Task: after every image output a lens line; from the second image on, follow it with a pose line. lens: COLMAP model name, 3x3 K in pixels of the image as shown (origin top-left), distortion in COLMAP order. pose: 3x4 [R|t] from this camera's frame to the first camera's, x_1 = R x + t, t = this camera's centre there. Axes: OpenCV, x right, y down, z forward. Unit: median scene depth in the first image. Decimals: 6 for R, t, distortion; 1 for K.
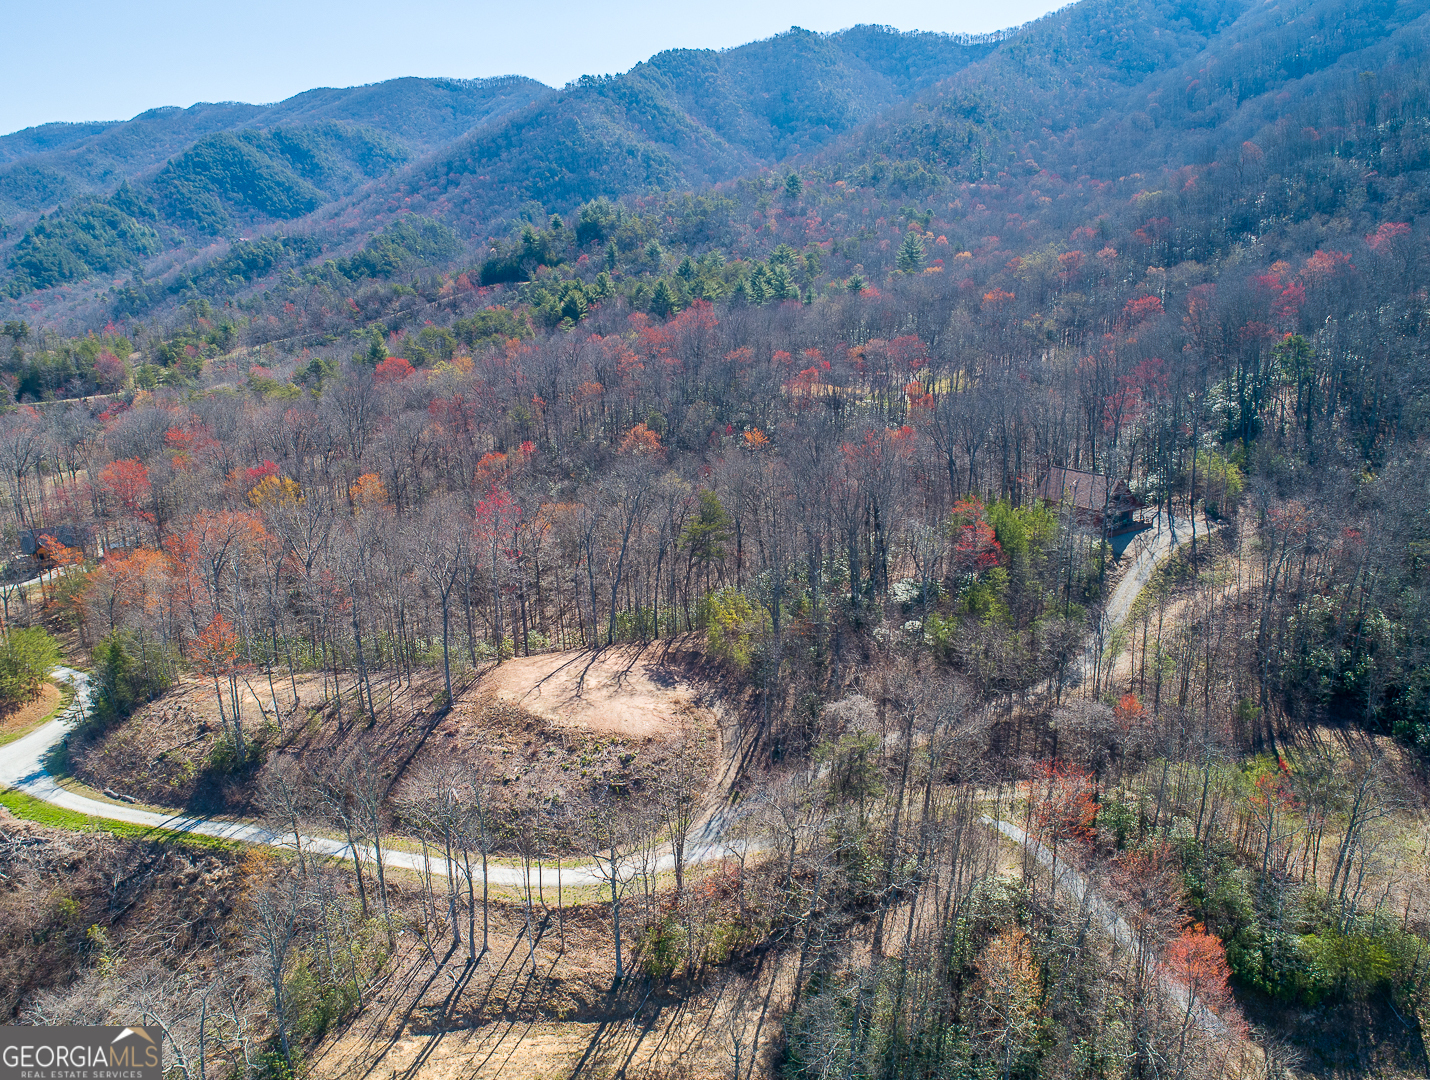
lens RADIAL K [[1086.0, 0, 715.0], [0, 1086.0, 540.0], [0, 0, 1]] dist [-0.018938, 0.006577]
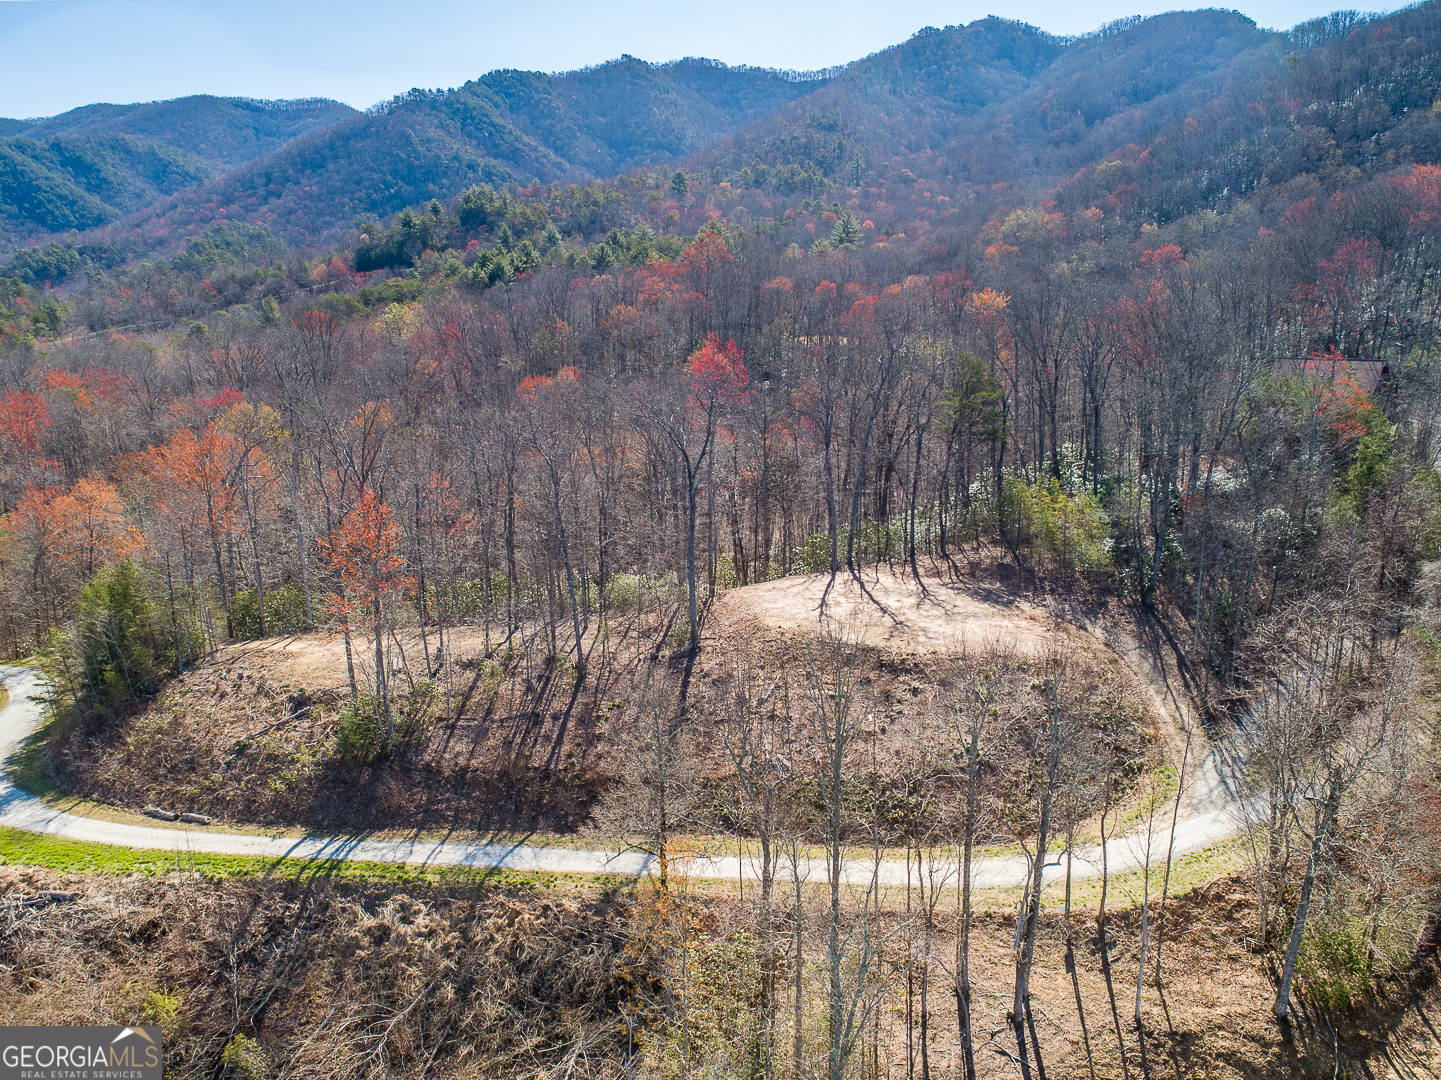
lens RADIAL K [[1087.6, 0, 720.5], [0, 1087.6, 540.0], [0, 0, 1]] dist [-0.021215, 0.009949]
pose [[0.983216, -0.030059, 0.179953, -0.048604], [0.037850, 0.998482, -0.040015, 0.016356], [-0.178477, 0.046155, 0.982861, 0.048181]]
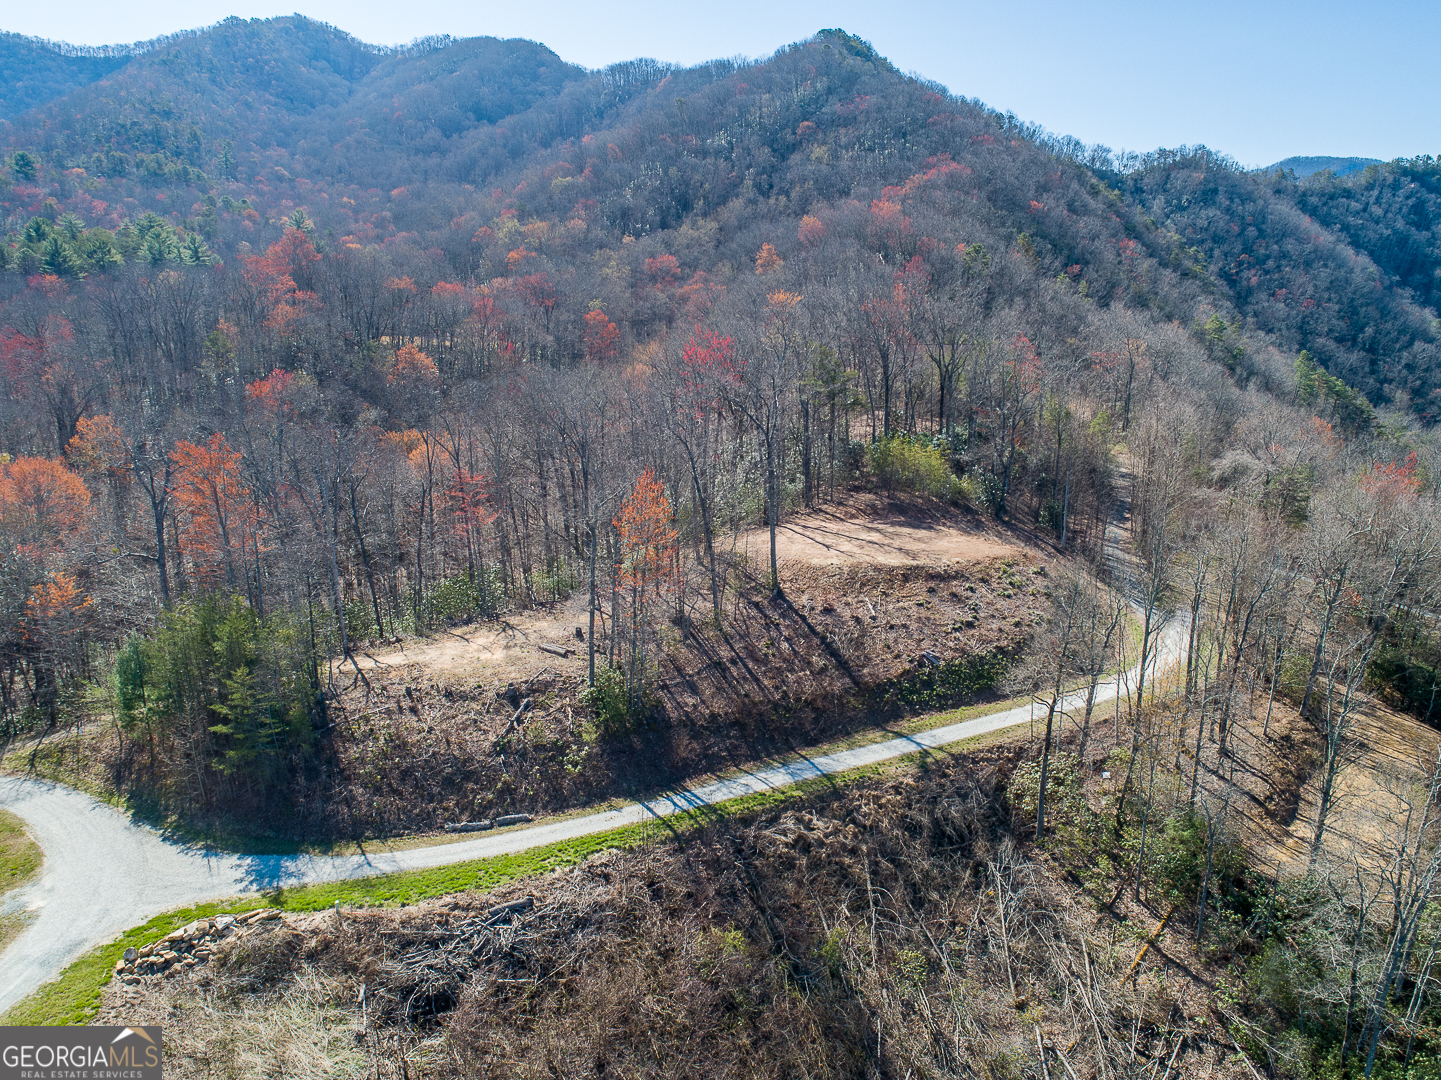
lens RADIAL K [[1087.6, 0, 720.5], [0, 1087.6, 540.0], [0, 0, 1]] dist [-0.021215, 0.009949]
pose [[0.695054, -0.138170, 0.705556, -0.114483], [0.174520, 0.984433, 0.020861, 0.013458], [-0.697455, 0.108634, 0.708347, 0.066718]]
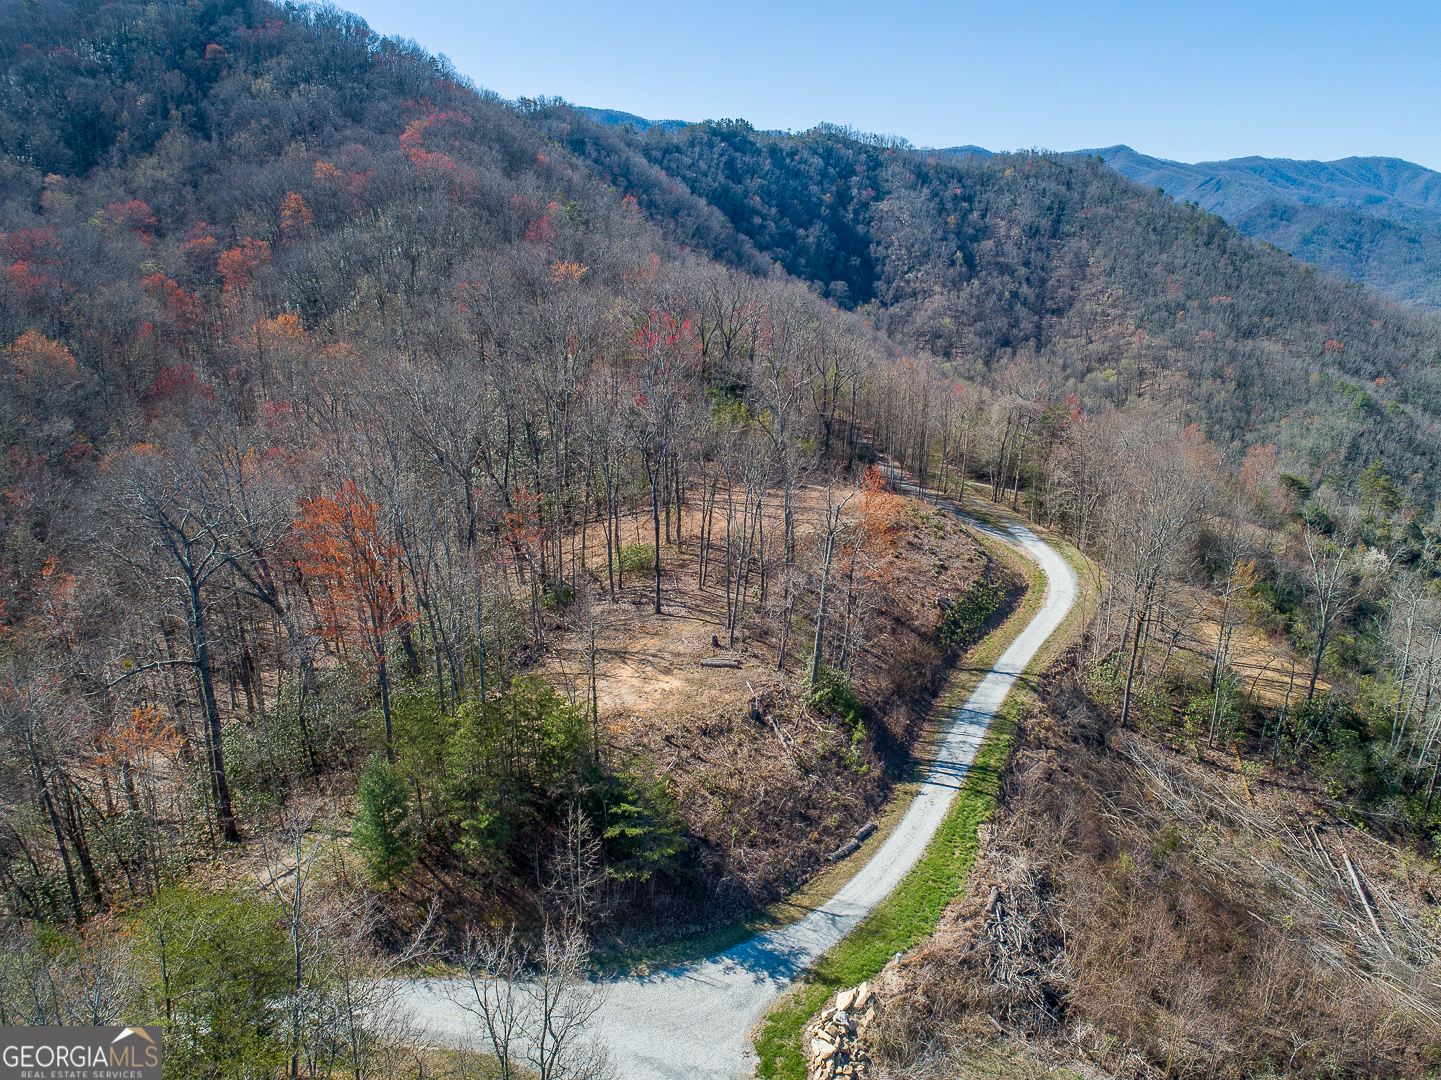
lens RADIAL K [[1087.6, 0, 720.5], [0, 1087.6, 540.0], [0, 0, 1]] dist [-0.021215, 0.009949]
pose [[0.145677, -0.247366, 0.957908, -0.143297], [0.249540, 0.946119, 0.206372, -0.006029], [-0.957344, 0.208973, 0.199555, 0.124238]]
